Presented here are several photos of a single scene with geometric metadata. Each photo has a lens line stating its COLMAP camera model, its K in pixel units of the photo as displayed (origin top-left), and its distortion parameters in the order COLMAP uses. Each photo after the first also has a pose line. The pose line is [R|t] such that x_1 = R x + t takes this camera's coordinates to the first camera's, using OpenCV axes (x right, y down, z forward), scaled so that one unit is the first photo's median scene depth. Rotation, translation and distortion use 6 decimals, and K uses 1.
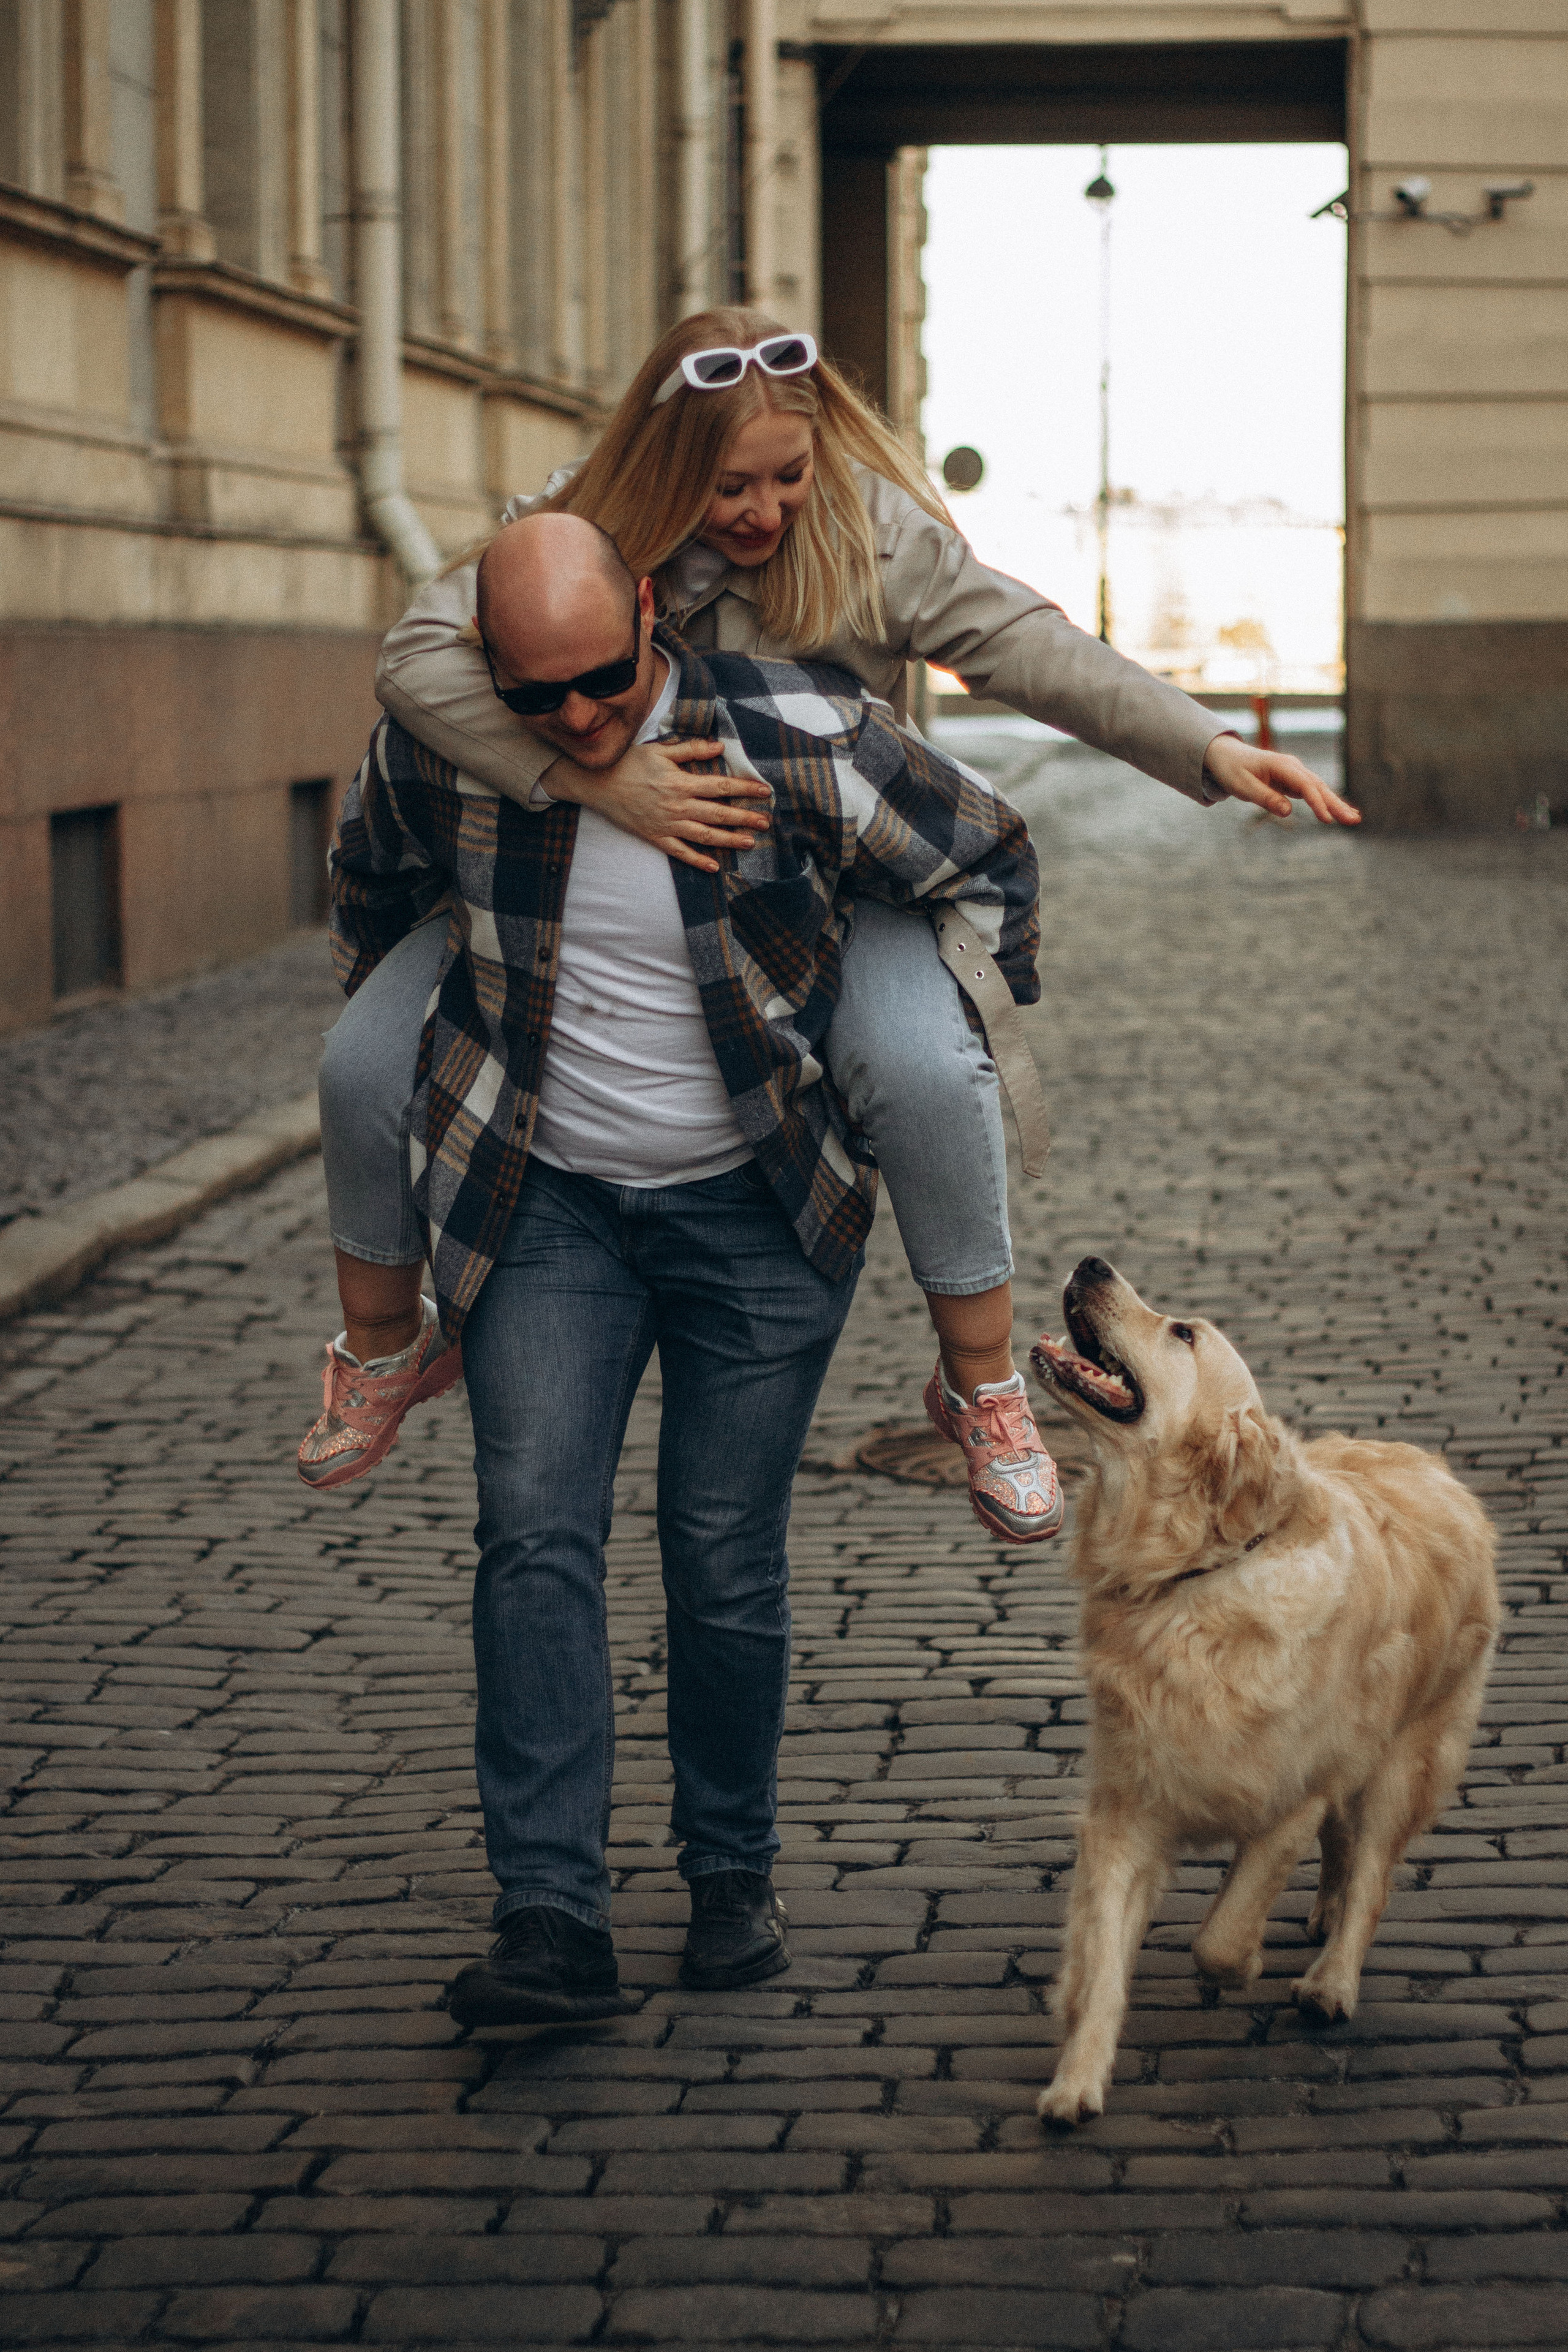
lens RADIAL K [[5878.0, 0, 783.4], [0, 5878.0, 1212.2], [0, 0, 1]] dist [-0.119374, 0.393739]
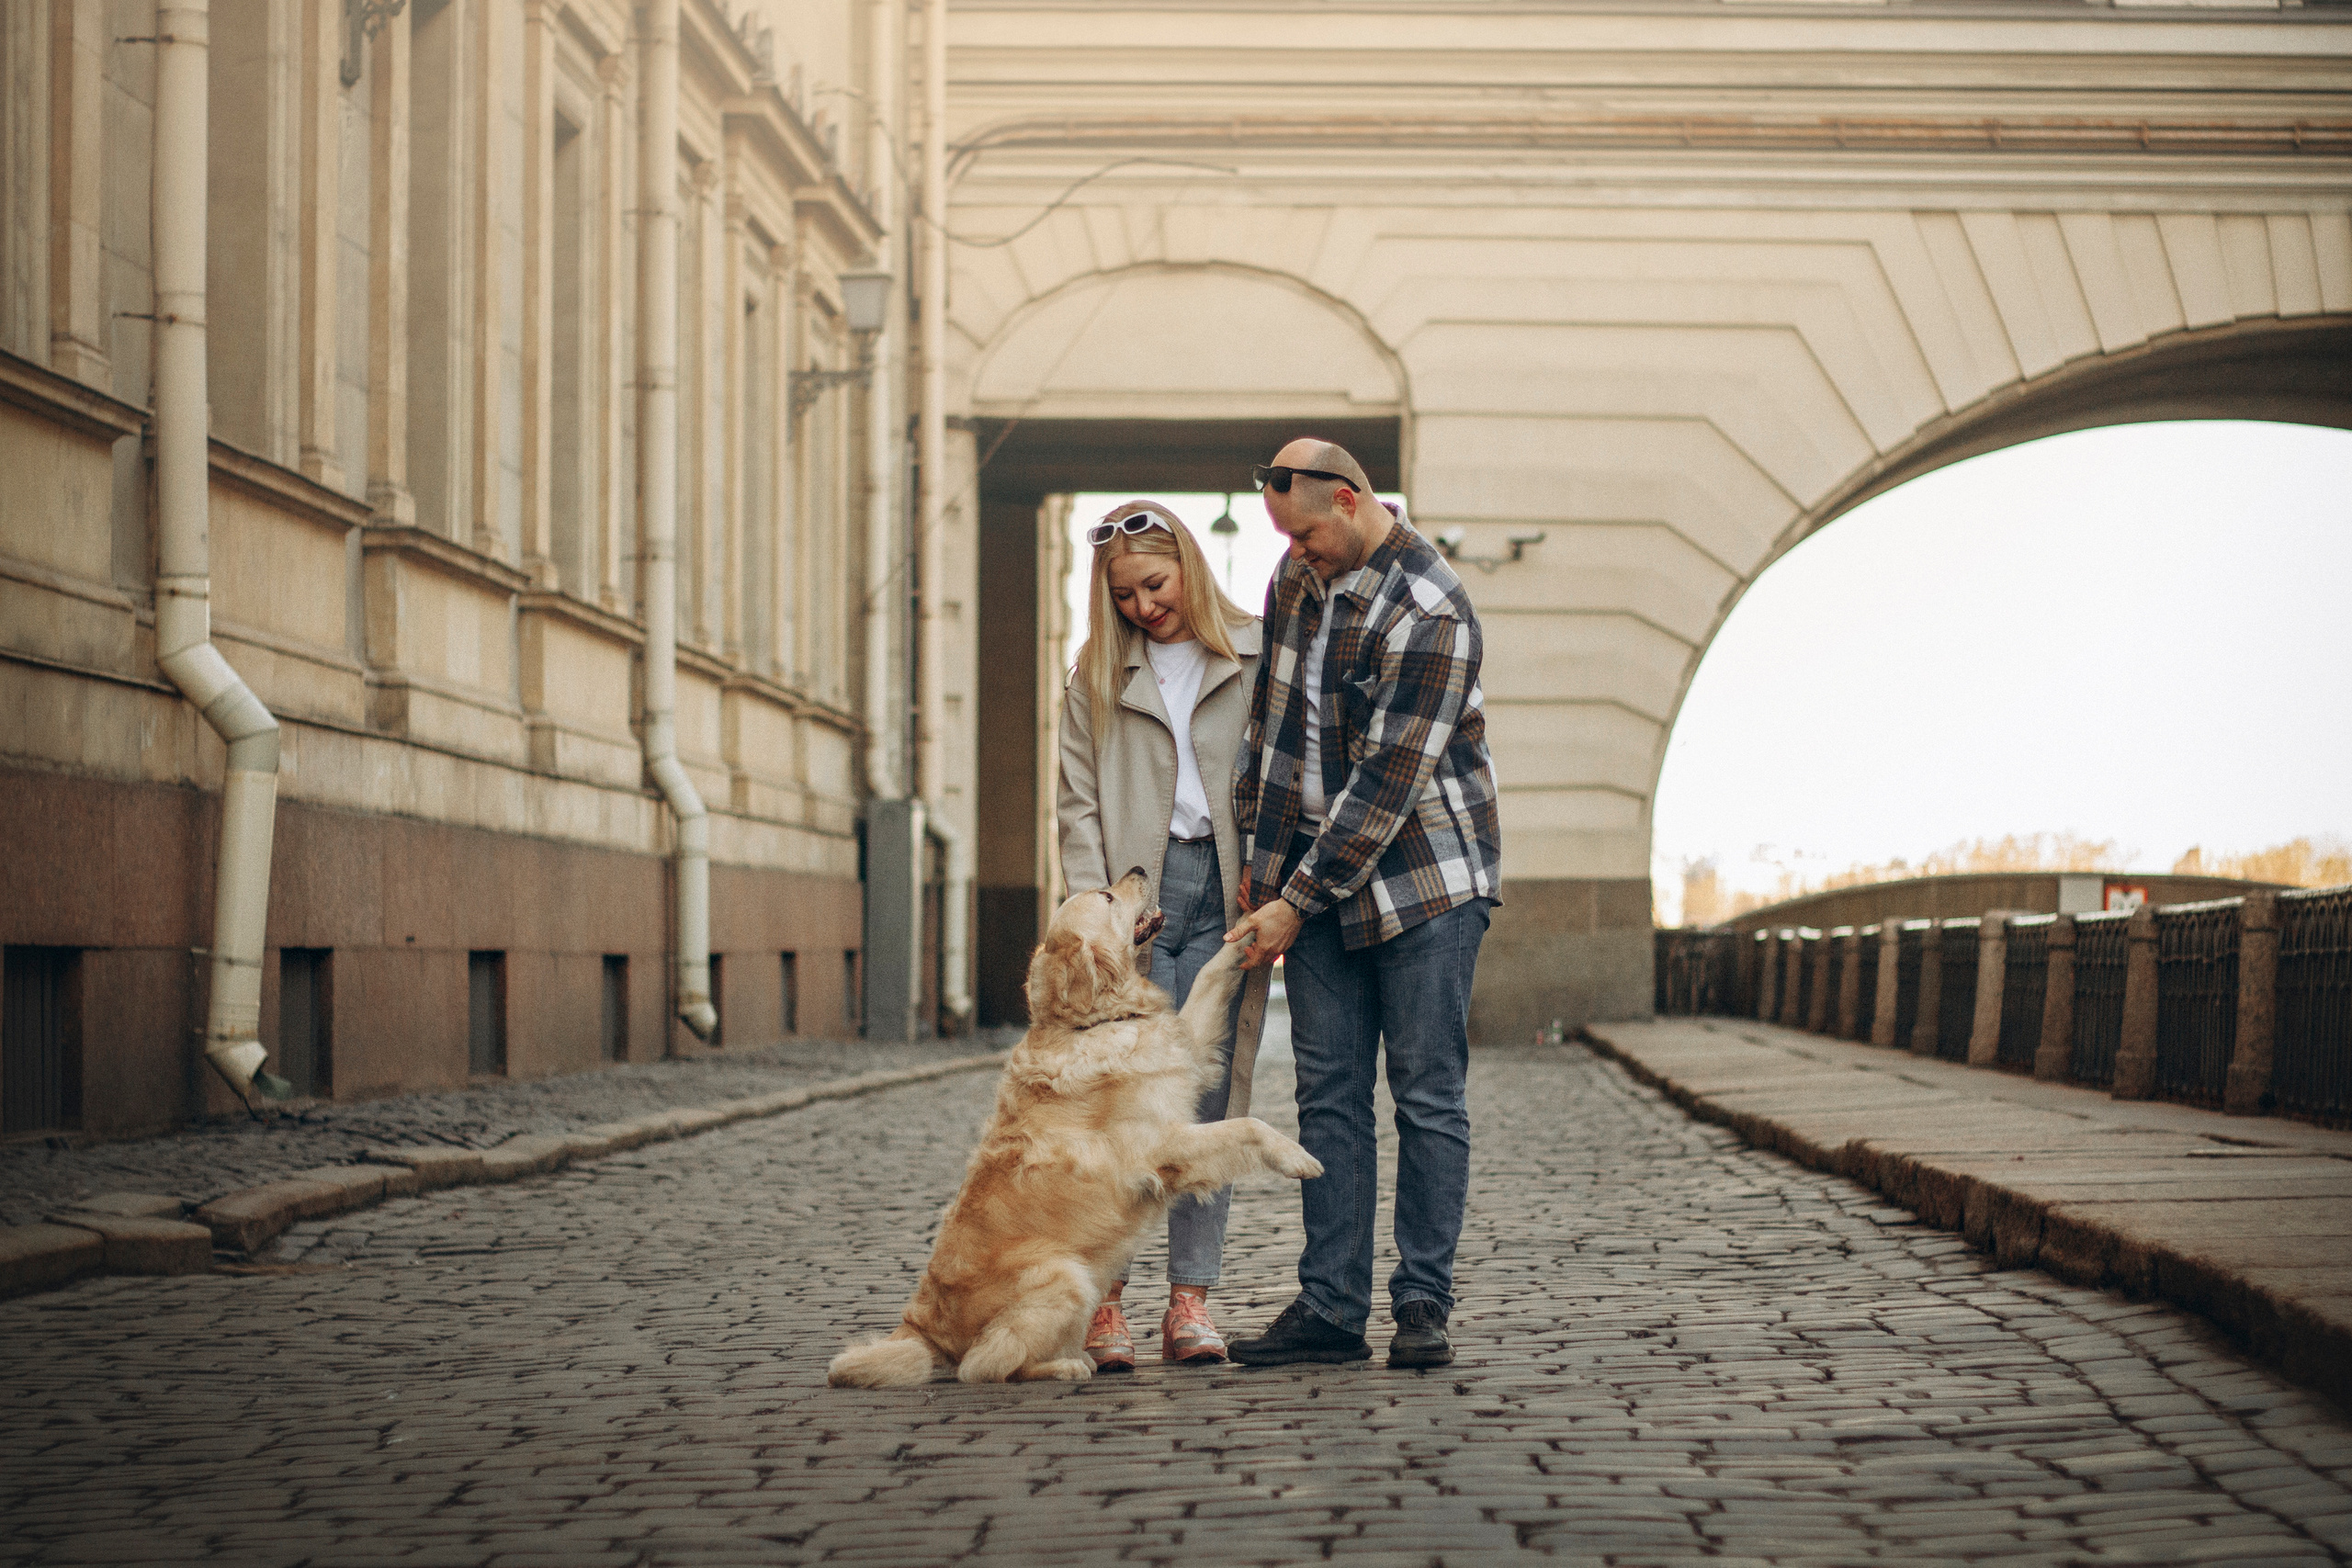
lens RADIAL K [[5458.8, 0, 1175.4], [0, 5458.8, 831.8], [0, 0, 1]] dist [-0.108614, -0.307362]
pose [[0.999073, 0.006411, 0.042564, -0.001604], [-0.001441, 0.993273, -0.115789, 0.035483], [-0.043020, 0.115620, 0.992361, -0.225350]]
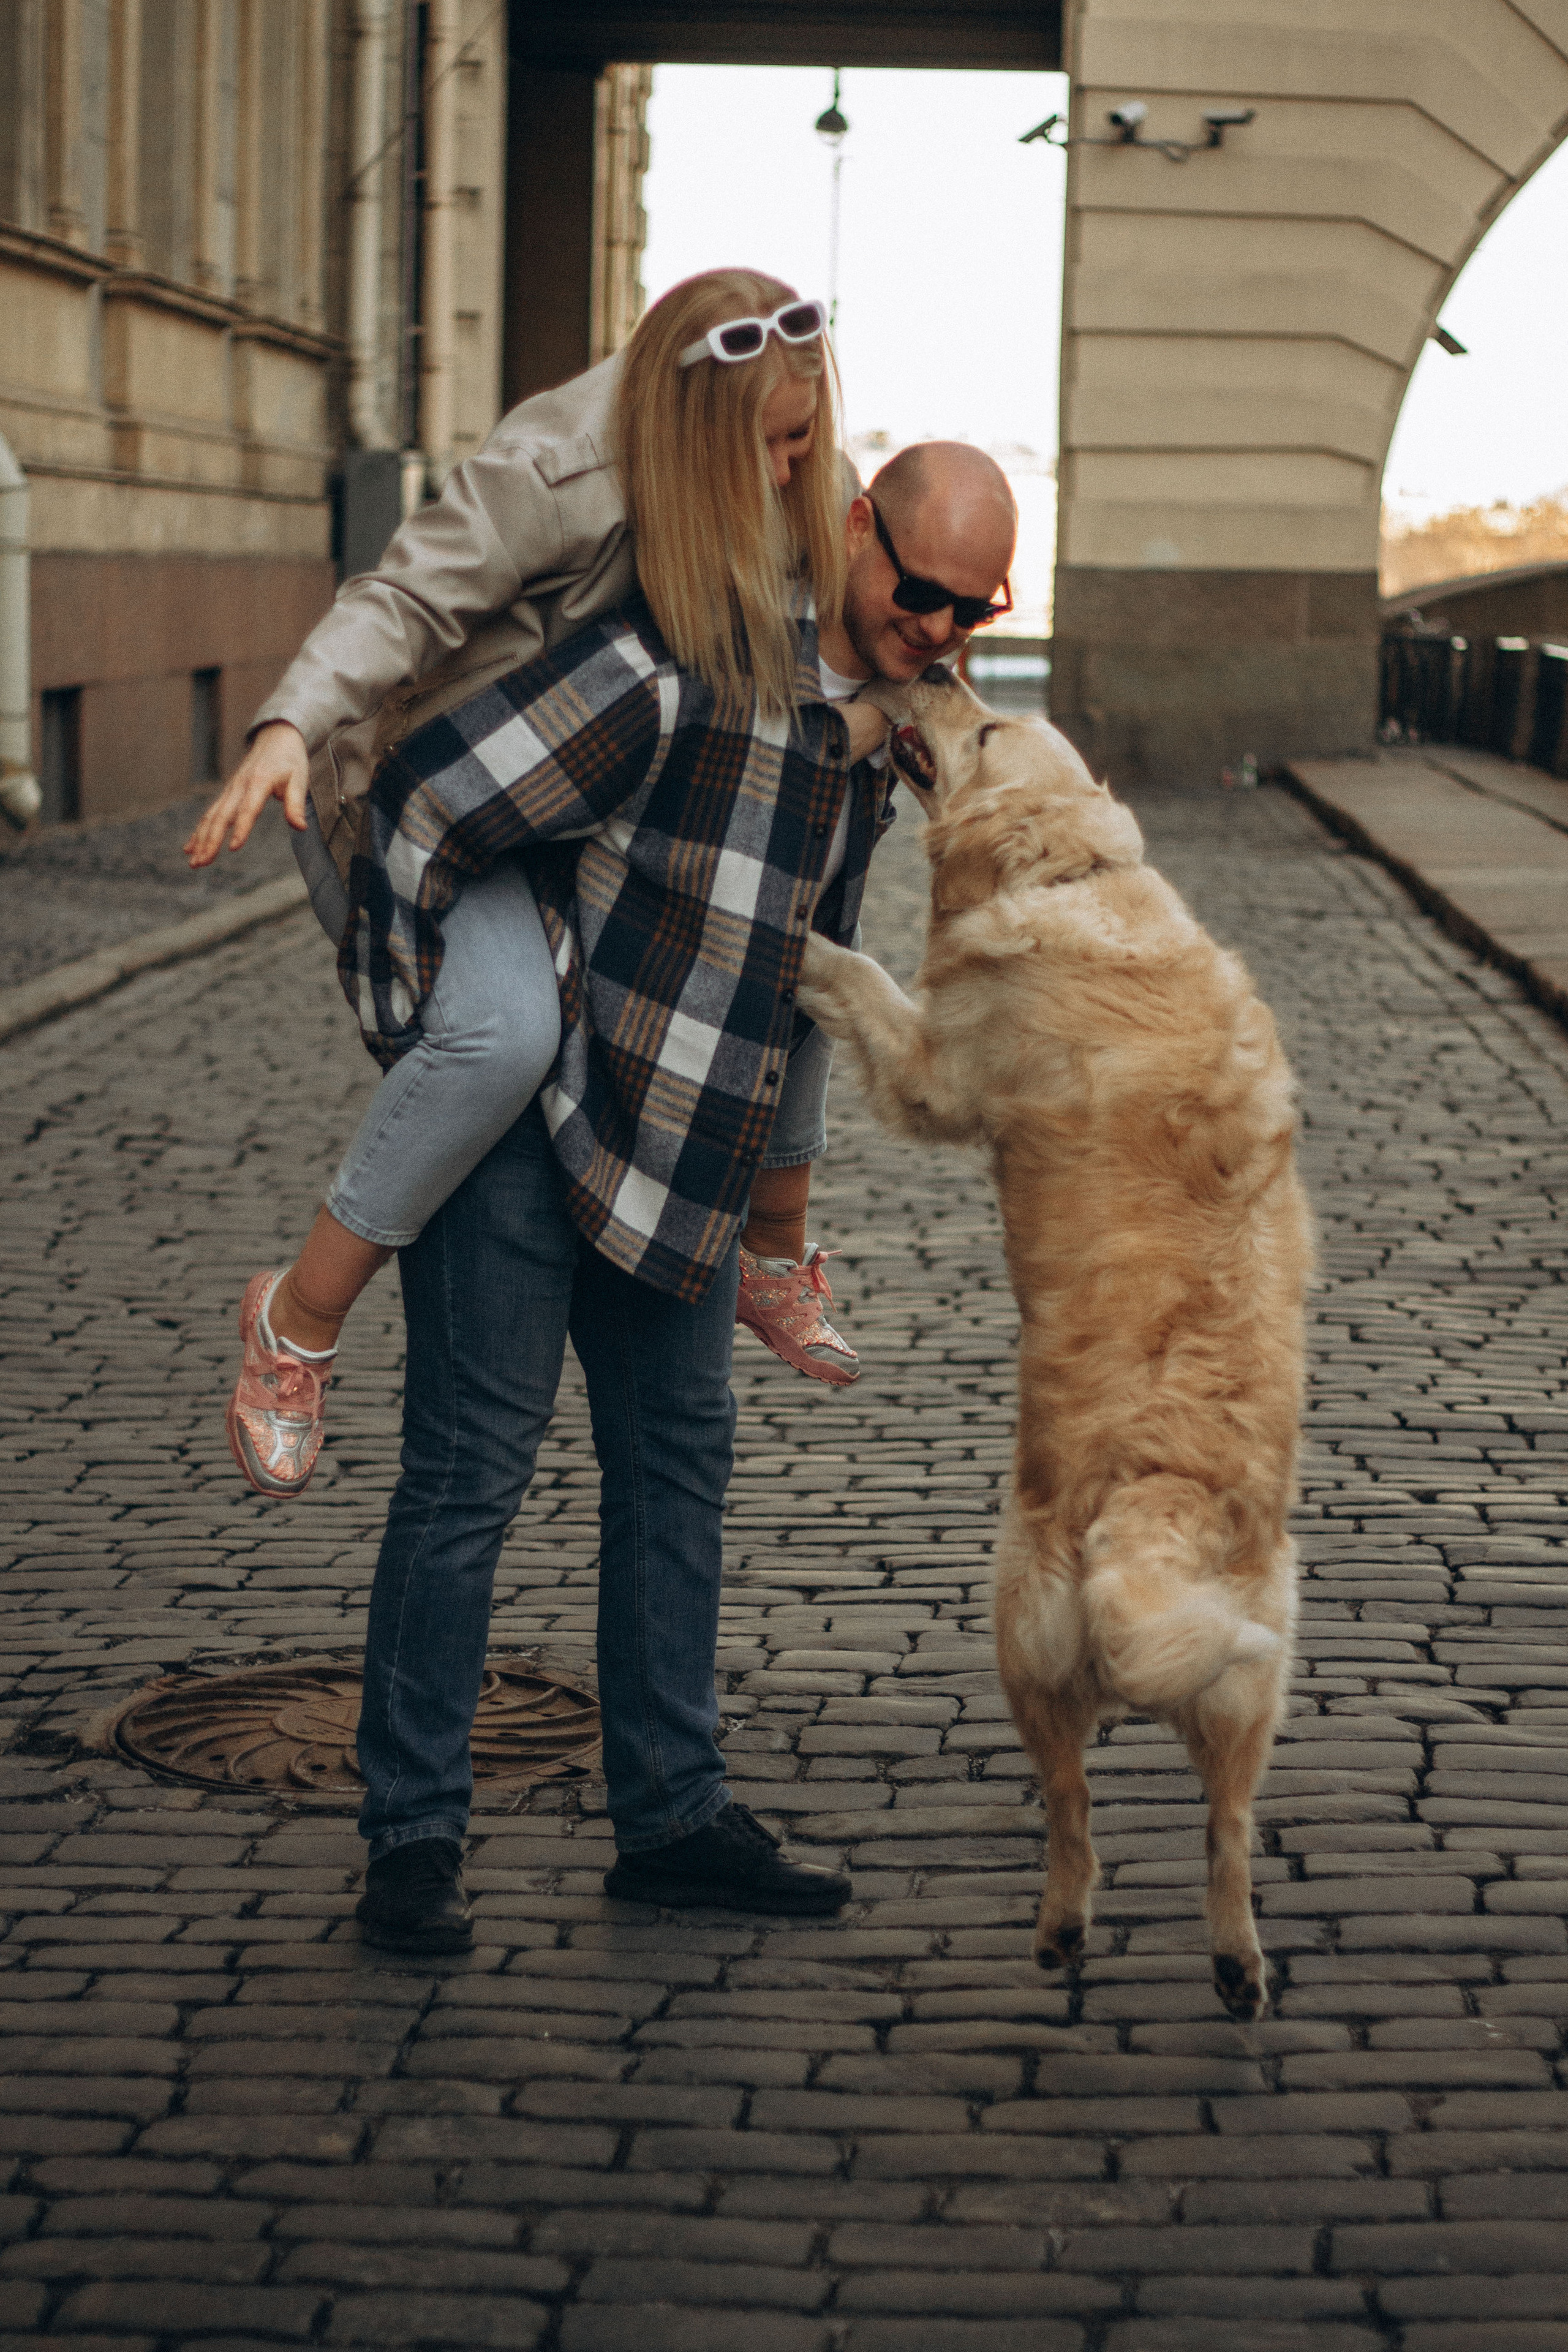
lens RADIAL K [[5878.0, 0, 783.4], [0, 5878.0, 1212.2], [0, 0, 1]] dist [-0.119374, 0.393739]
pose [[0.998671, 0.019861, 0.047566, 0.014276], [-0.020384, 0.999737, 0.010523, -0.007296], [-0.047344, -0.011479, 0.998813, 0.072776]]
